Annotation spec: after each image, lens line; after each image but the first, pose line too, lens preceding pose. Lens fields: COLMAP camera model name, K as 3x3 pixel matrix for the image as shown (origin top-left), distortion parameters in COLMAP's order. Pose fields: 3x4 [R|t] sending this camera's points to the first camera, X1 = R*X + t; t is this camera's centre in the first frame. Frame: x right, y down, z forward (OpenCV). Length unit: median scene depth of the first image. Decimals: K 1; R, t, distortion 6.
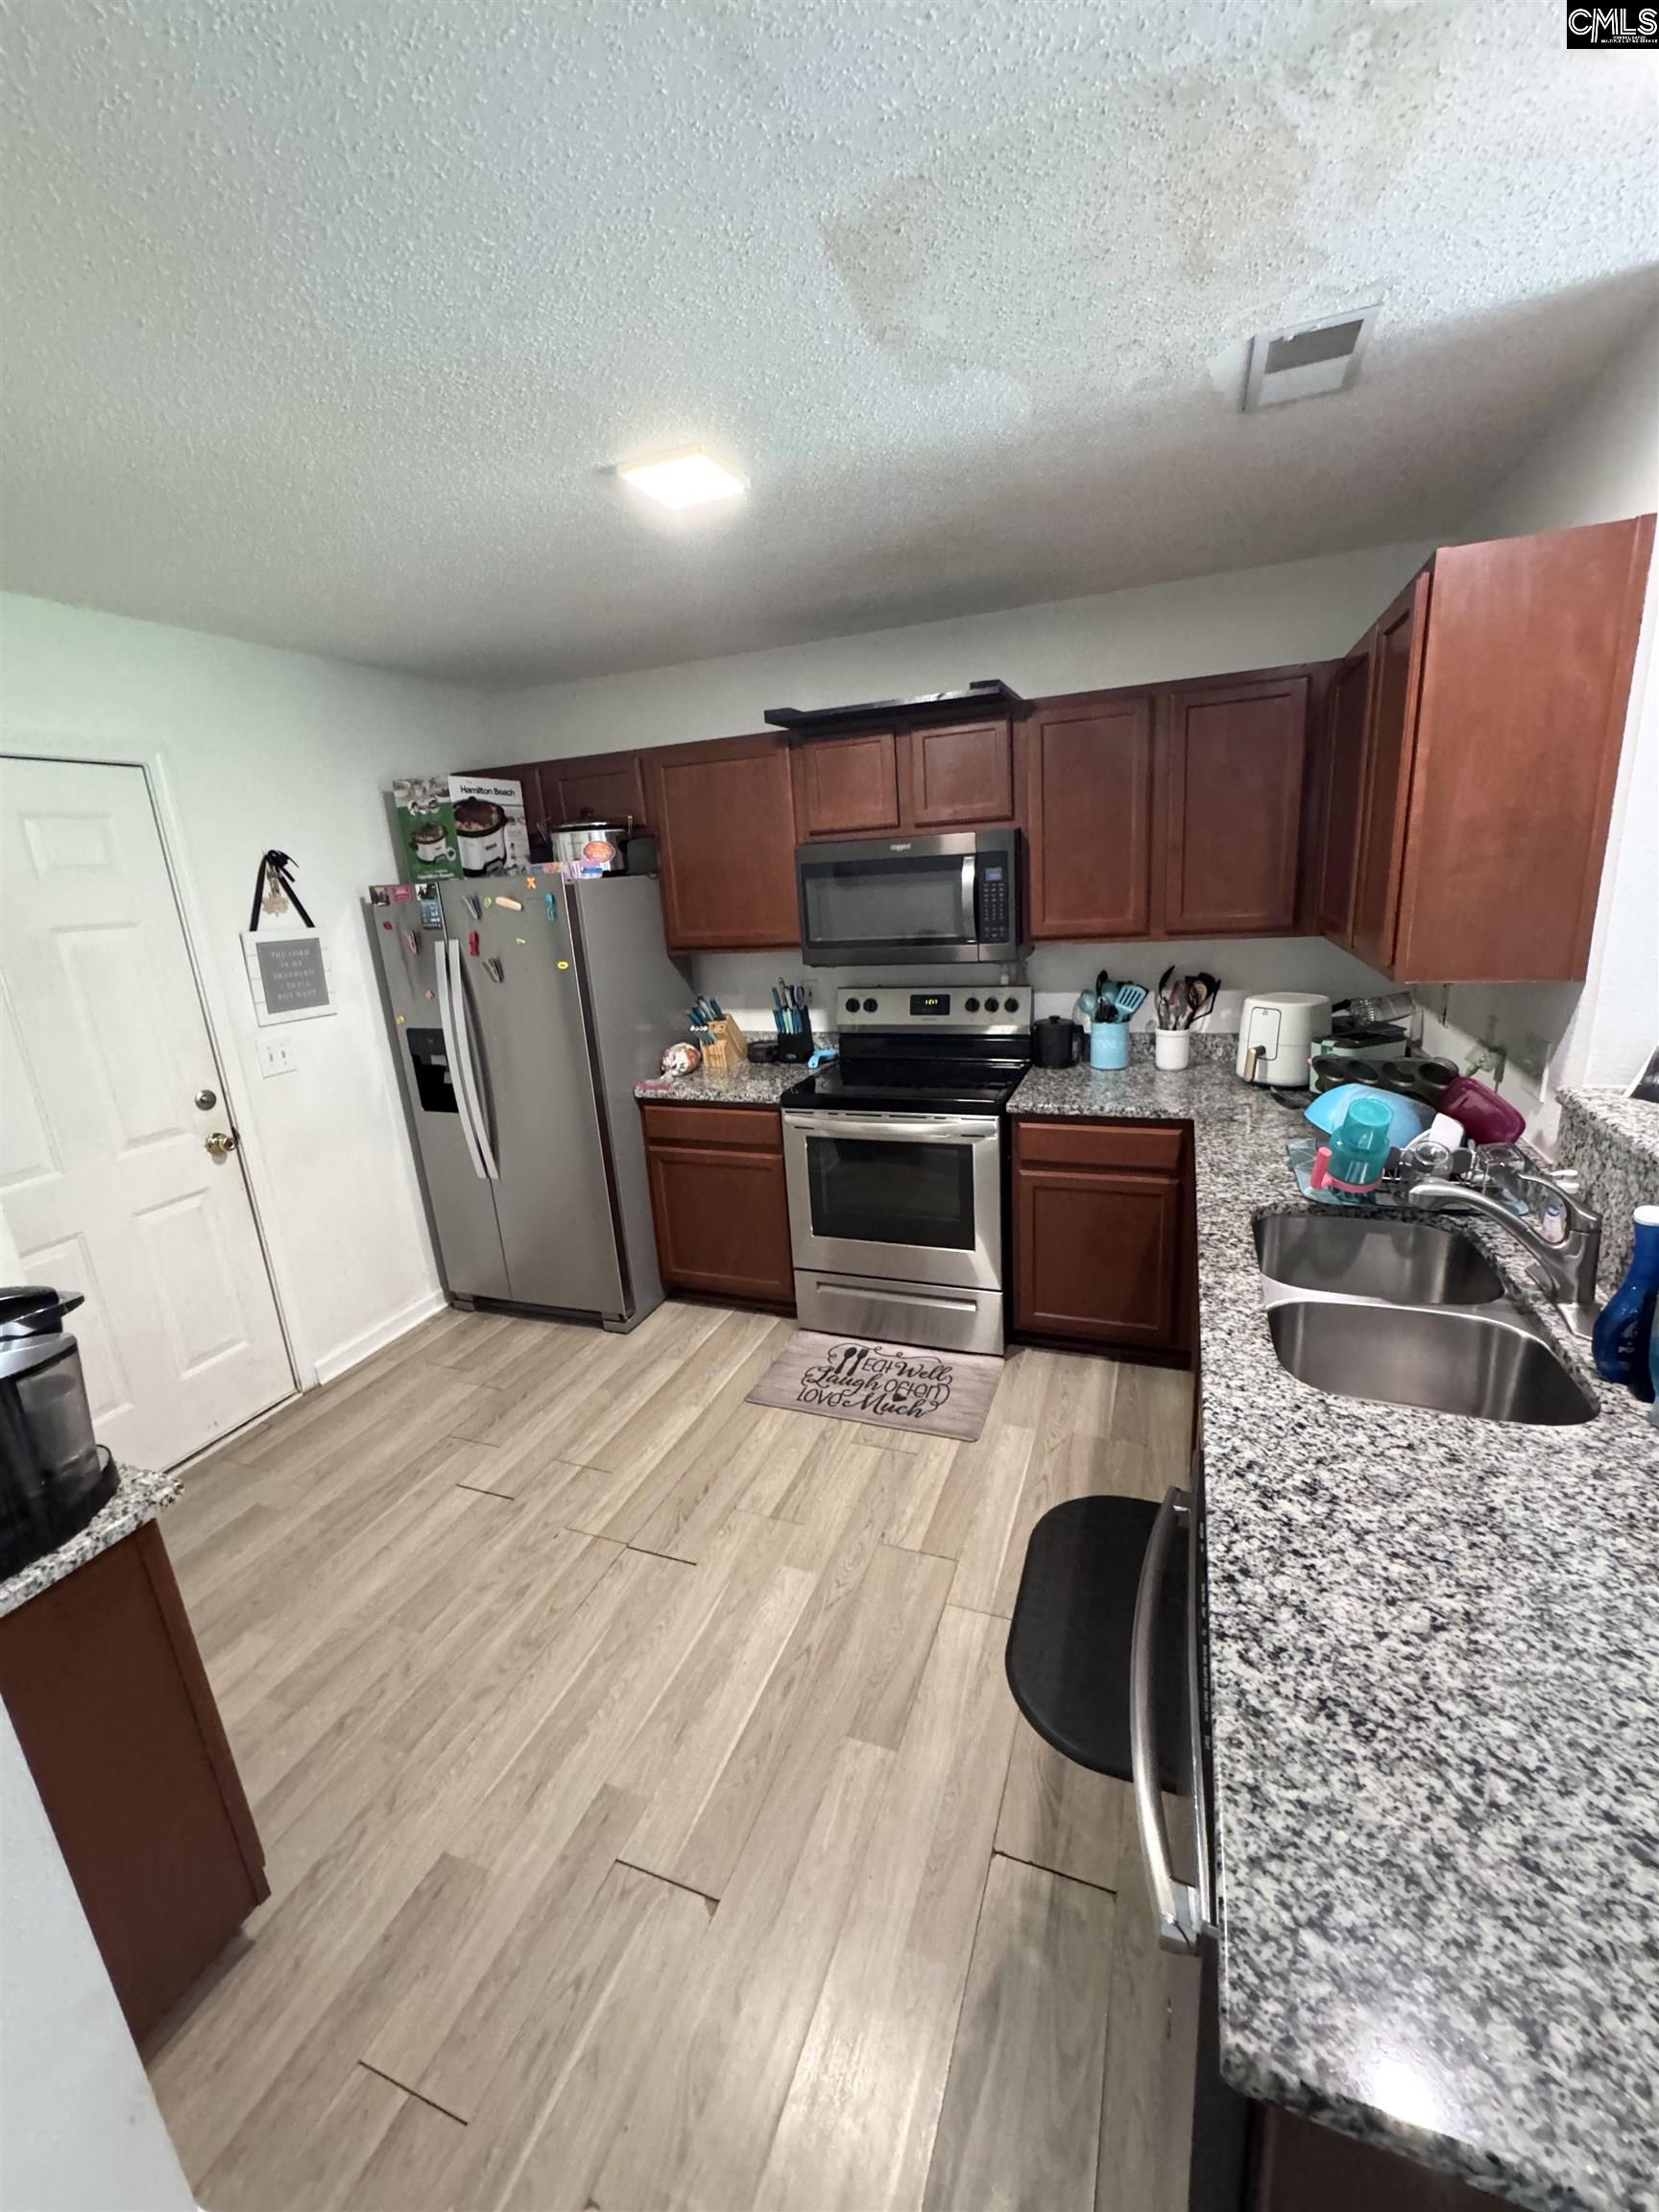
lens RADIAL K [[884.4, 0, 834.6], [0, 884.4, 1103.1], [0, 0, 1]] dist [-0.004716, 0.001117]
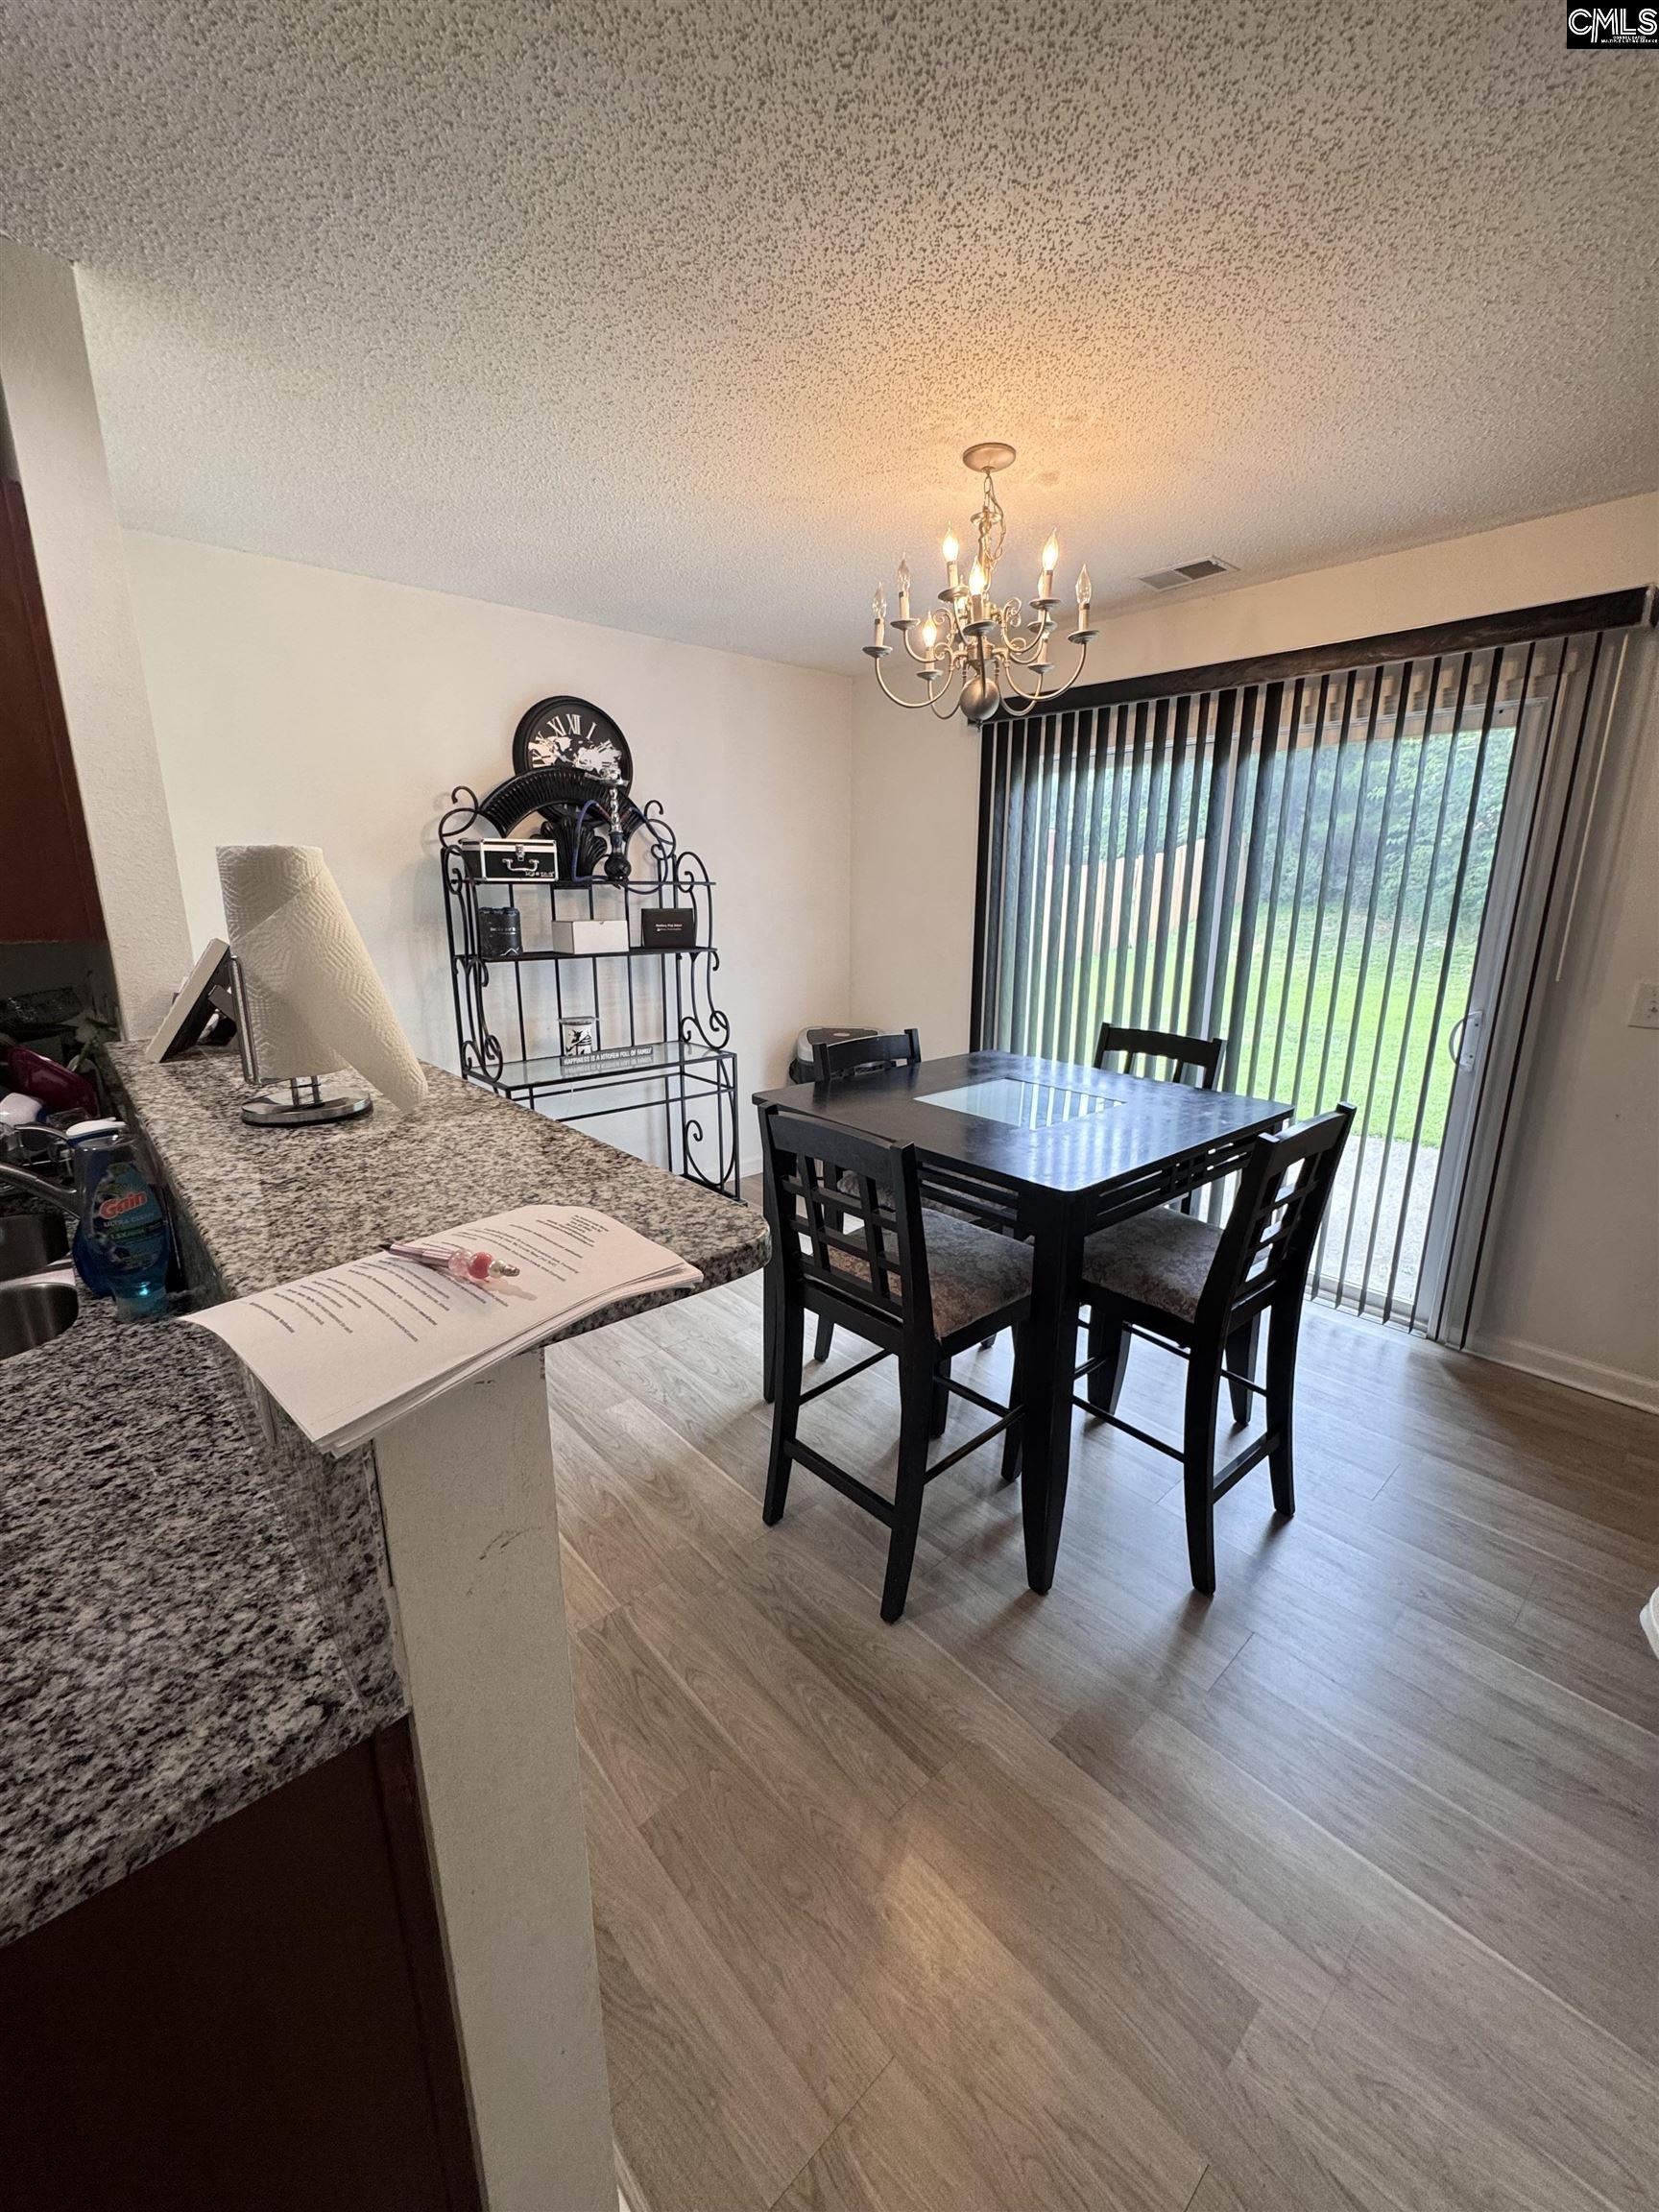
lens RADIAL K [[884.4, 0, 824.0], [0, 884.4, 1104.2], [0, 0, 1]] dist [-0.004716, 0.001117]
pose [[0.456907, -0.157003, 0.875549, 0.254288], [0.199956, 0.977237, 0.070891, 0.121450], [-0.866749, 0.142681, 0.477900, -0.159903]]
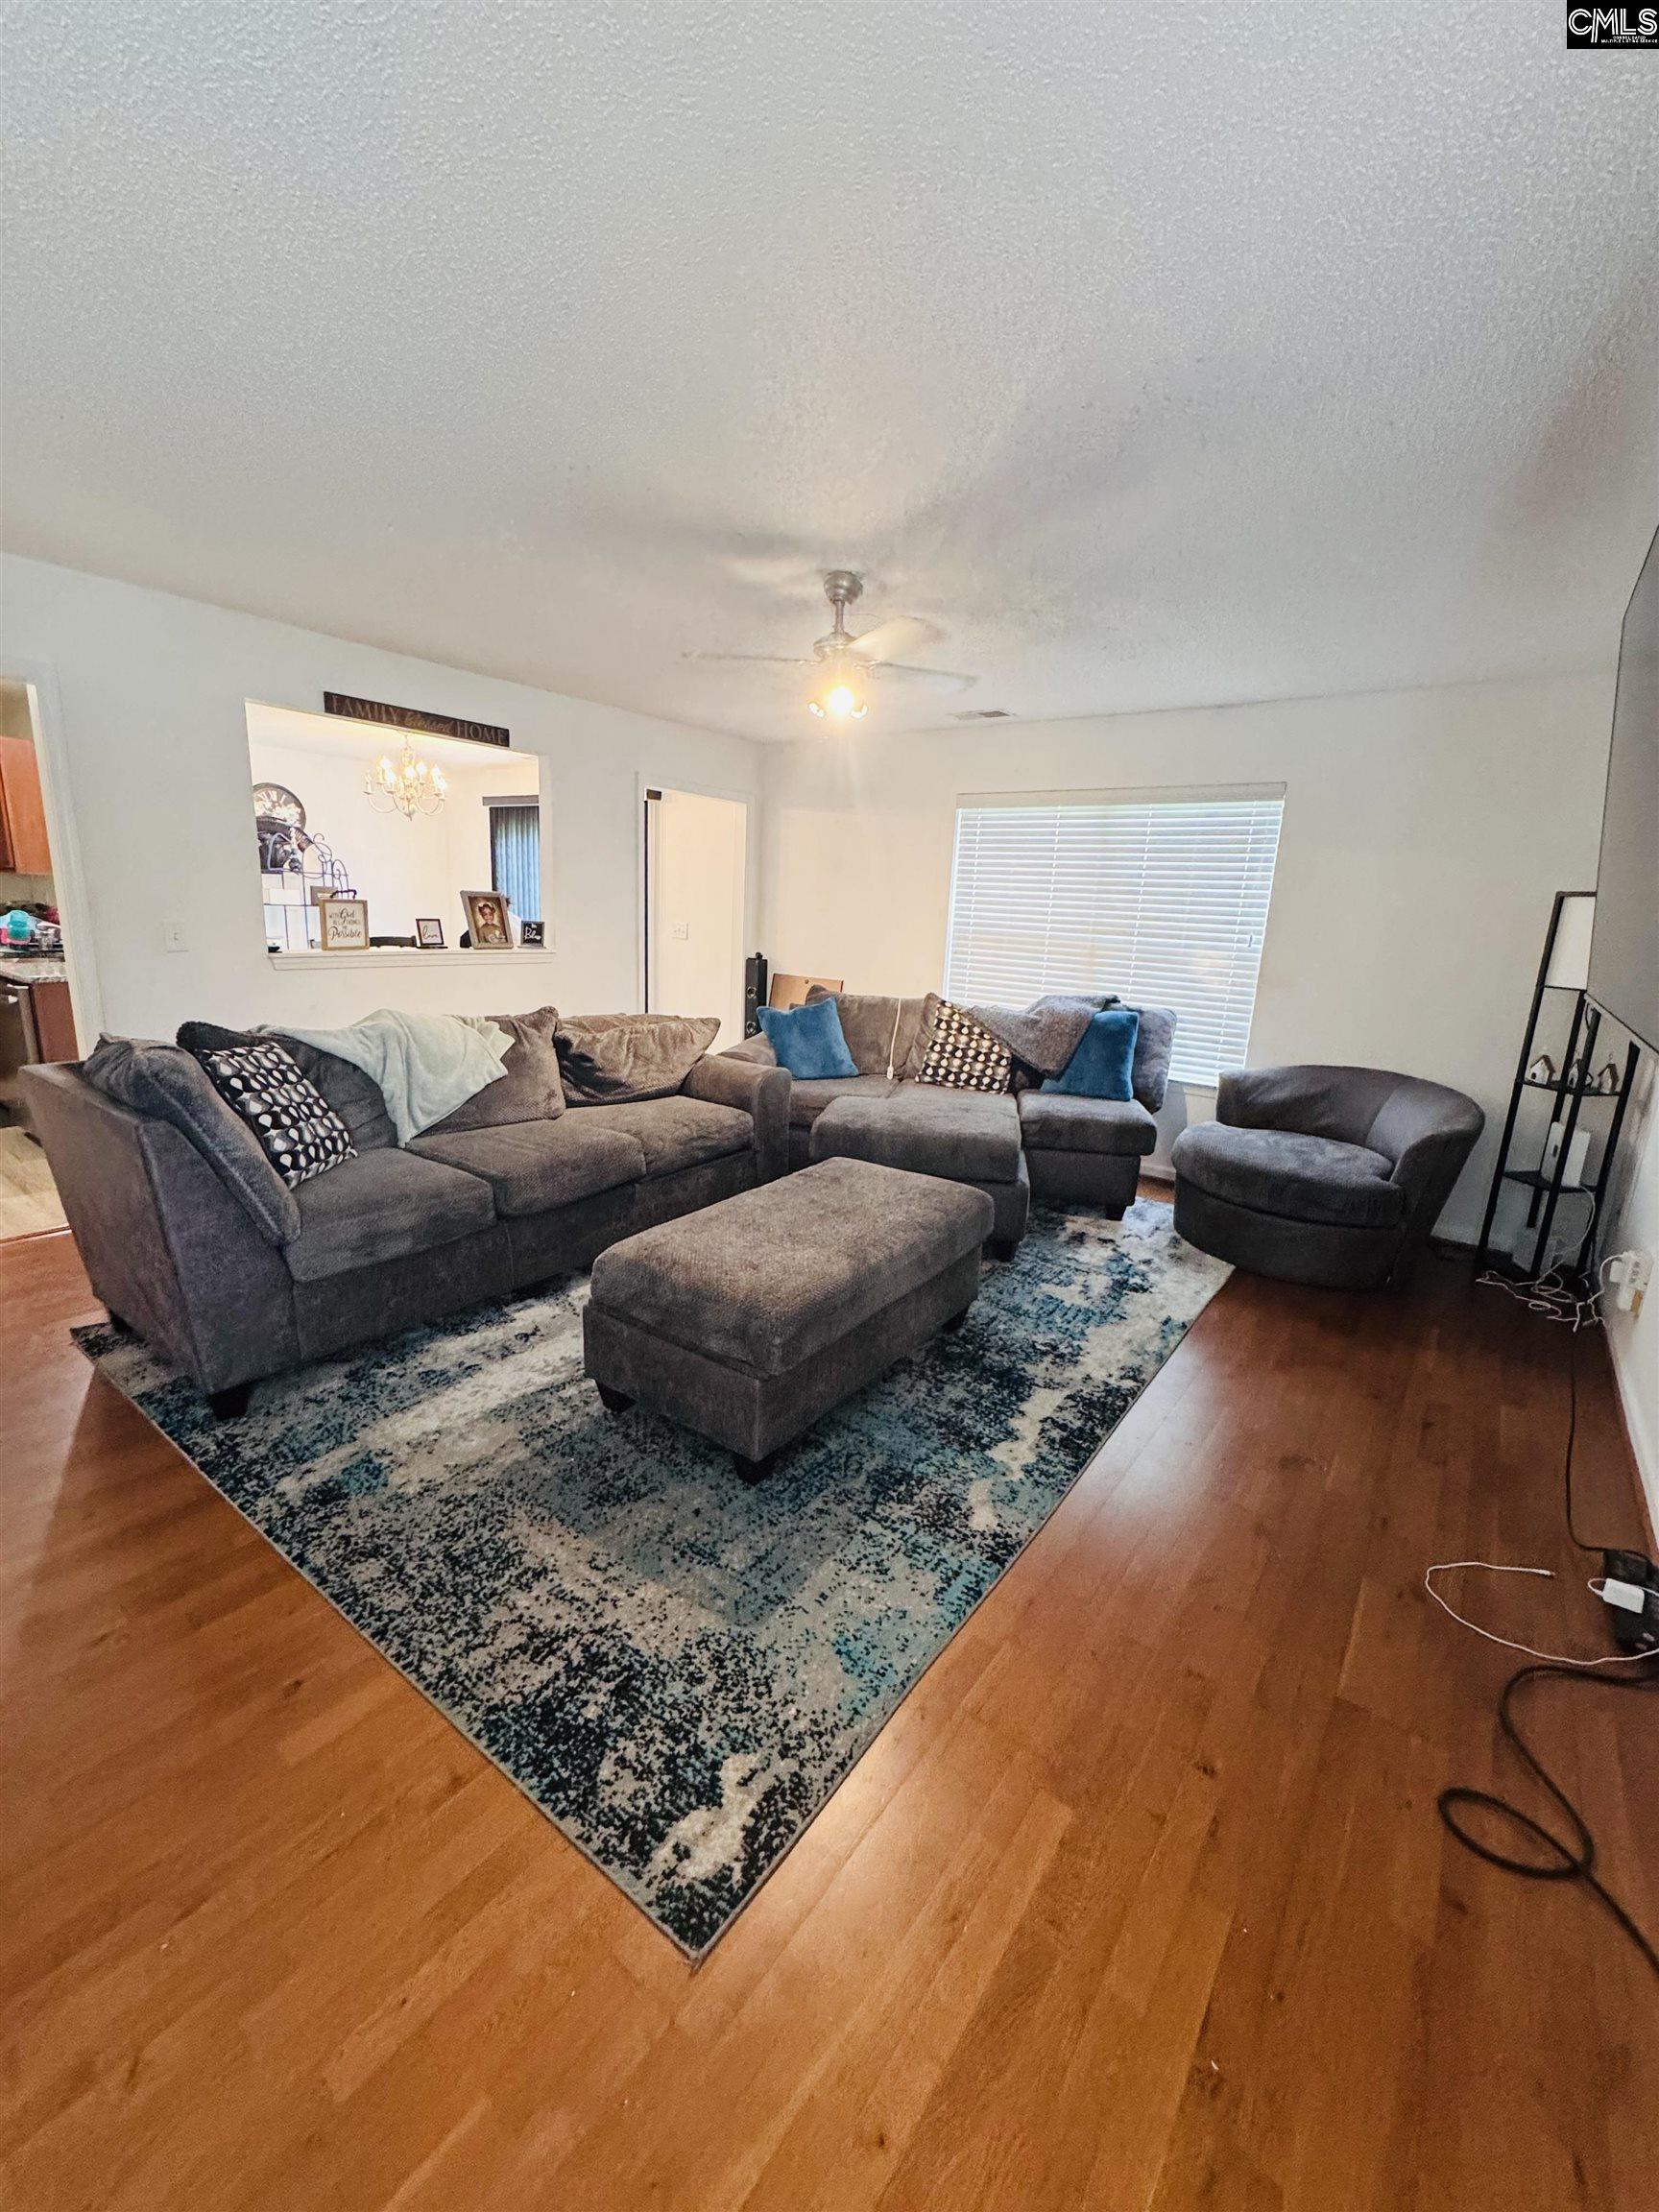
lens RADIAL K [[884.4, 0, 830.6], [0, 884.4, 1102.9], [0, 0, 1]] dist [-0.004716, 0.001117]
pose [[0.271361, -0.134630, 0.953015, -1.420447], [0.185550, 0.978912, 0.085455, 0.801073], [-0.944423, 0.153643, 0.290620, -2.132552]]
